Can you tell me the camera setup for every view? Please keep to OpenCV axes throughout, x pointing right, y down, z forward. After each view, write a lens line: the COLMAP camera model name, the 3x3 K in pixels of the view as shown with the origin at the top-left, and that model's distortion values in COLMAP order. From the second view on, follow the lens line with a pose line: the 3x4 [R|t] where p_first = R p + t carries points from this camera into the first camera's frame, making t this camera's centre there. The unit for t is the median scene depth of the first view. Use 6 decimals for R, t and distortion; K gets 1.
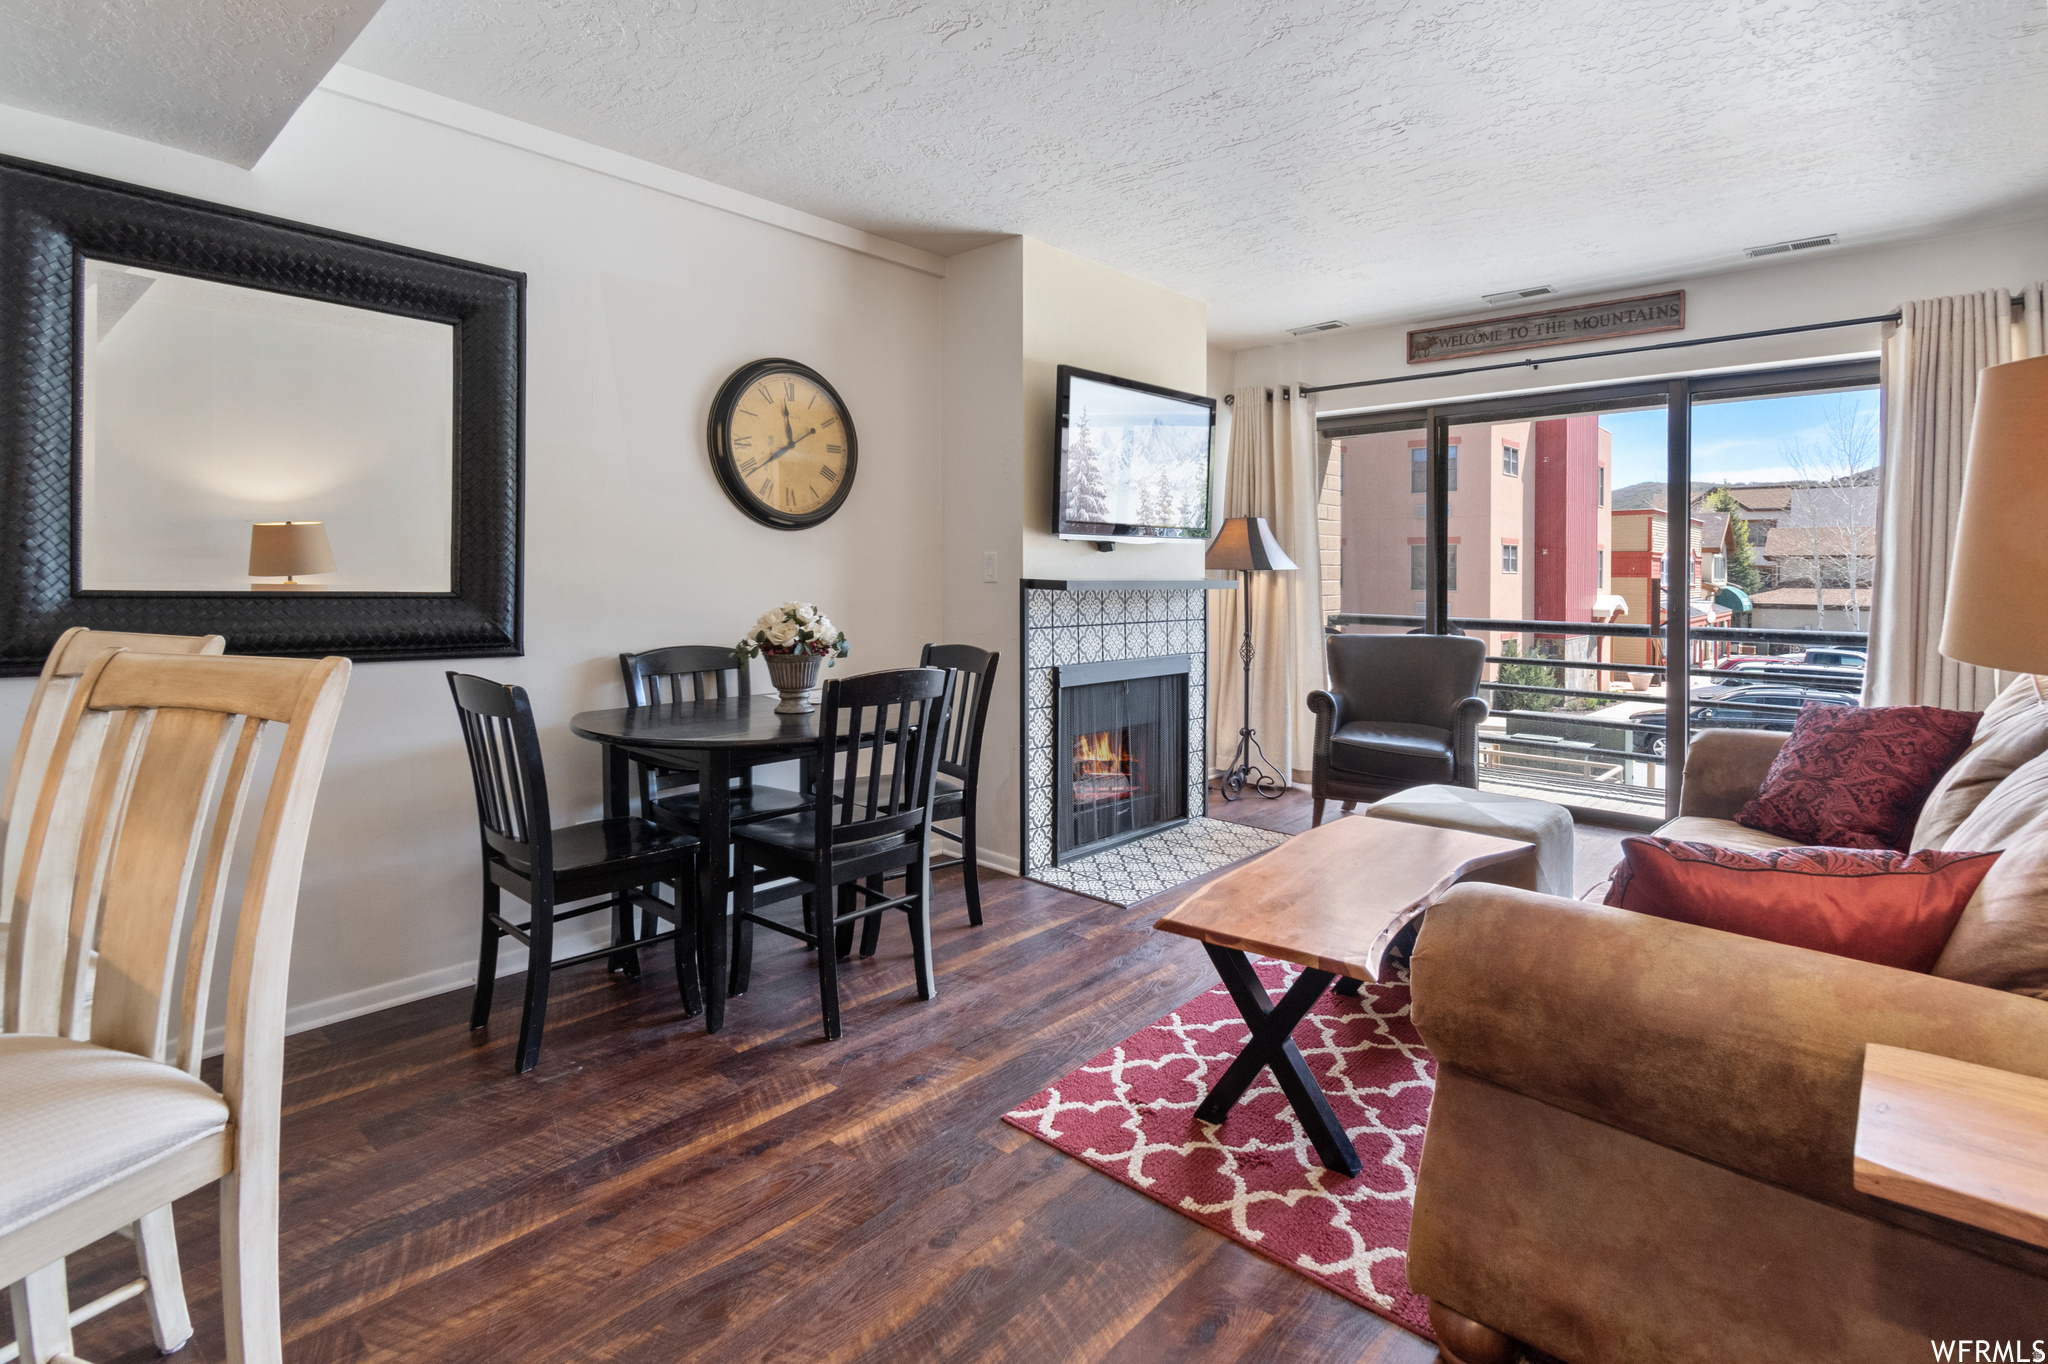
lens RADIAL K [[960.0, 0, 1023.8], [0, 960.0, 580.4], [0, 0, 1]] dist [0.000201, 0.000021]
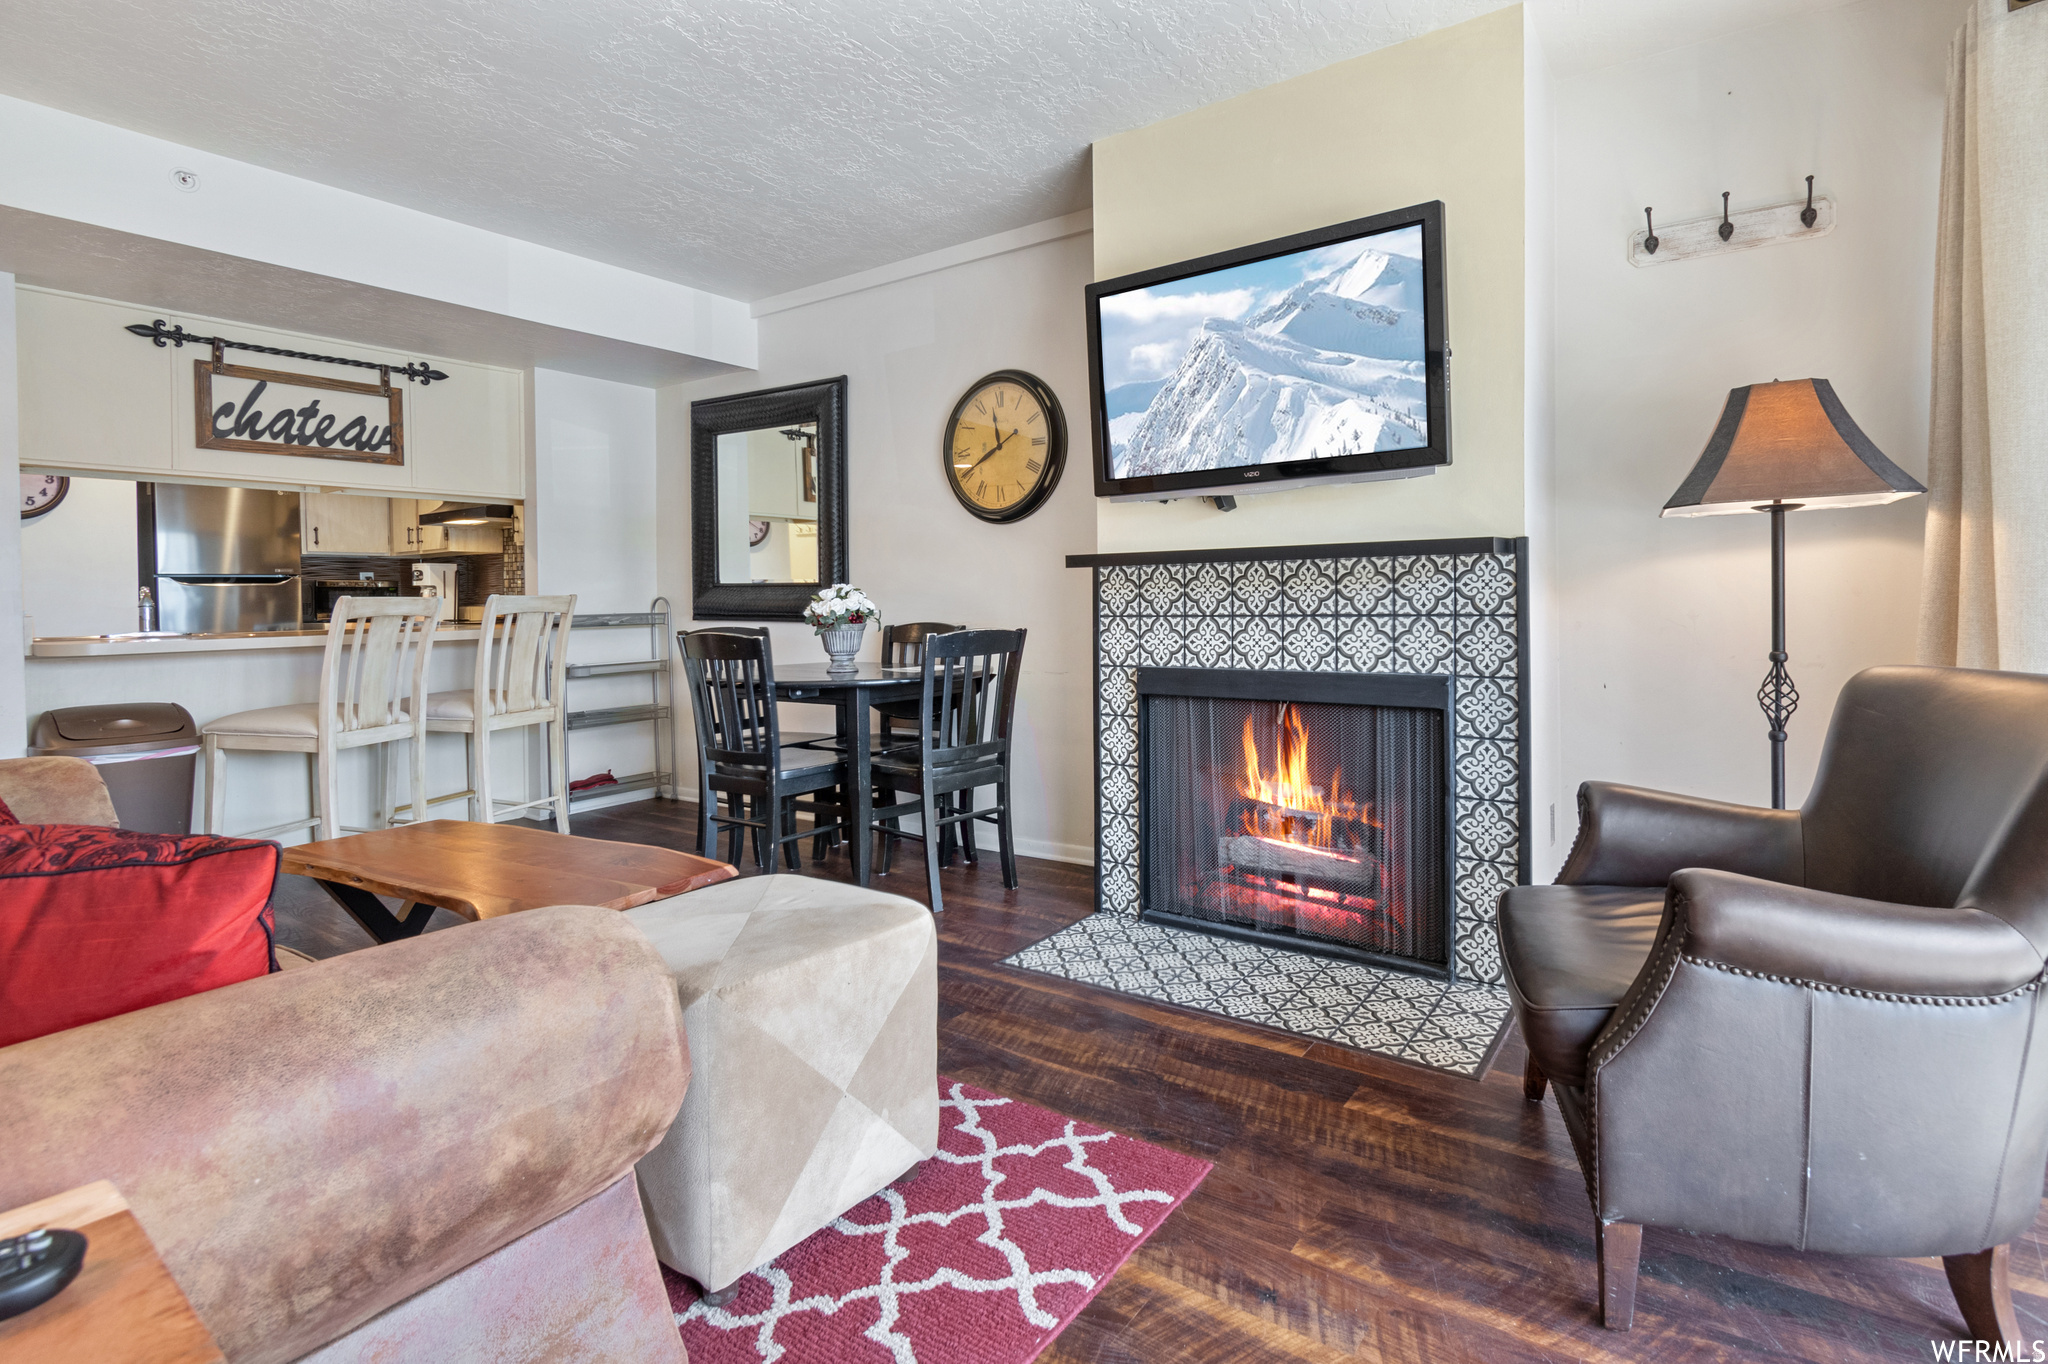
lens RADIAL K [[989.5, 0, 1022.5], [0, 989.5, 603.9], [0, 0, 1]] dist [0.000724, 0.000048]
pose [[0.134532, -0.006402, -0.990889, 0.776609], [0.006662, 0.999962, -0.005556, 0.041226], [0.990887, -0.005853, 0.134569, 0.754101]]
